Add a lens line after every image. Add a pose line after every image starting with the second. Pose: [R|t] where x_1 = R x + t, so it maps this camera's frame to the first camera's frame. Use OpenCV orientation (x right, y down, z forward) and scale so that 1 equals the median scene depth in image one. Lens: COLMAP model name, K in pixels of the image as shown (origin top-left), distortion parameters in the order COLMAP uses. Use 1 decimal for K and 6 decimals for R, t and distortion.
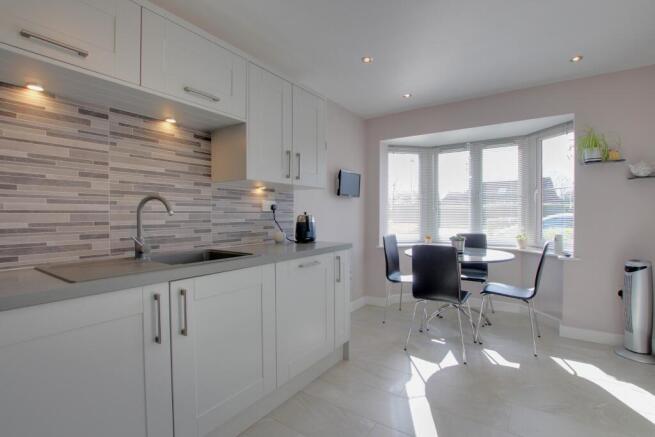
lens RADIAL K [[305.7, 0, 326.0], [0, 305.7, 217.1], [0, 0, 1]] dist [-0.002909, -0.000334]
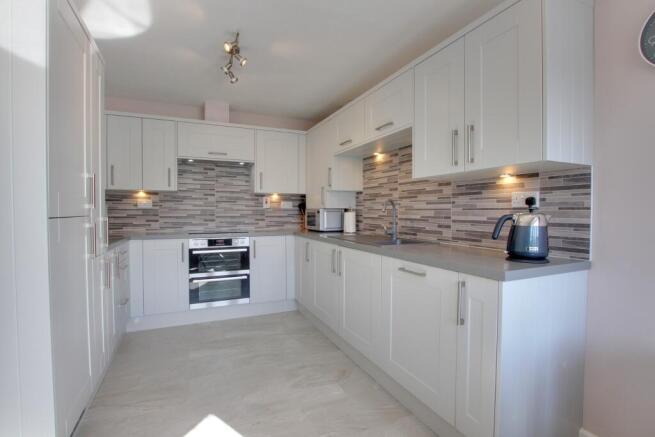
lens RADIAL K [[305.7, 0, 325.5], [0, 305.7, 216.8], [0, 0, 1]] dist [-0.002909, -0.000334]
pose [[-0.487737, 0.018992, -0.872784, 0.735630], [-0.006113, 0.999665, 0.025169, -0.013963], [0.872969, 0.017611, -0.487457, 1.112990]]
